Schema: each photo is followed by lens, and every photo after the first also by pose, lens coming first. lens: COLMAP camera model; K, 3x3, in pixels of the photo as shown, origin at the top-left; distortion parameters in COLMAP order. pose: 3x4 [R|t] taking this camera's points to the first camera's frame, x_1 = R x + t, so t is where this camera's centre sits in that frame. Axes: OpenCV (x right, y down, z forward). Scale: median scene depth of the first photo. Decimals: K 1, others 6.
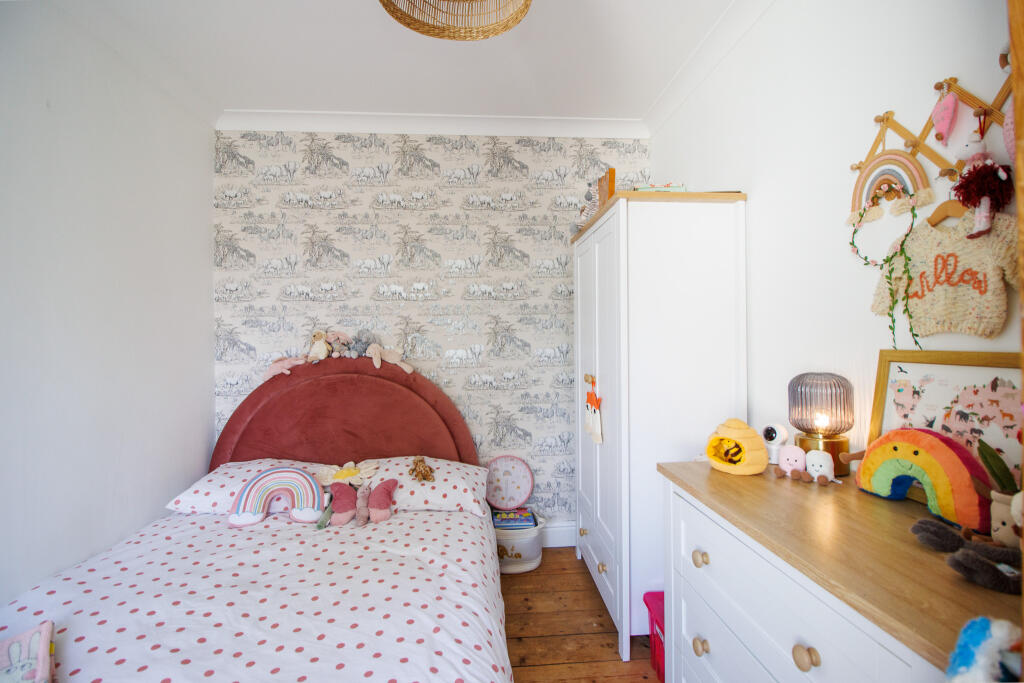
lens RADIAL K [[476.0, 0, 509.7], [0, 476.0, 332.1], [0, 0, 1]] dist [0.004080, -0.012225]
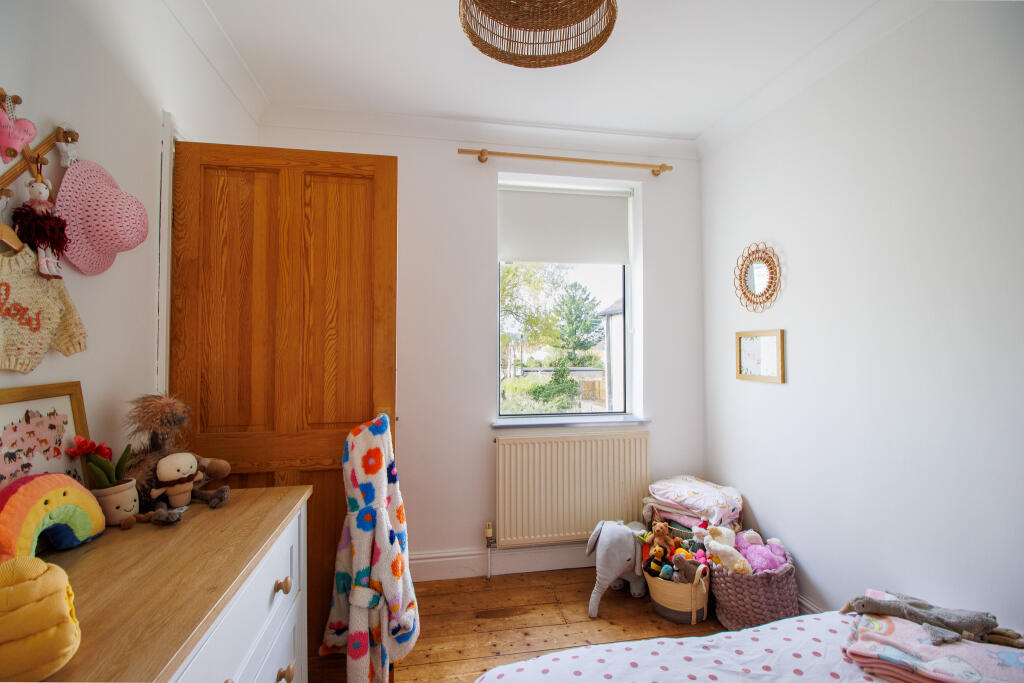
lens RADIAL K [[476.0, 0, 509.7], [0, 476.0, 332.1], [0, 0, 1]] dist [0.004080, -0.012225]
pose [[-0.995303, 0.008352, -0.096448, 0.052627], [0.012050, 0.999212, -0.037822, -0.025942], [0.096056, -0.038806, -0.994619, 2.129067]]
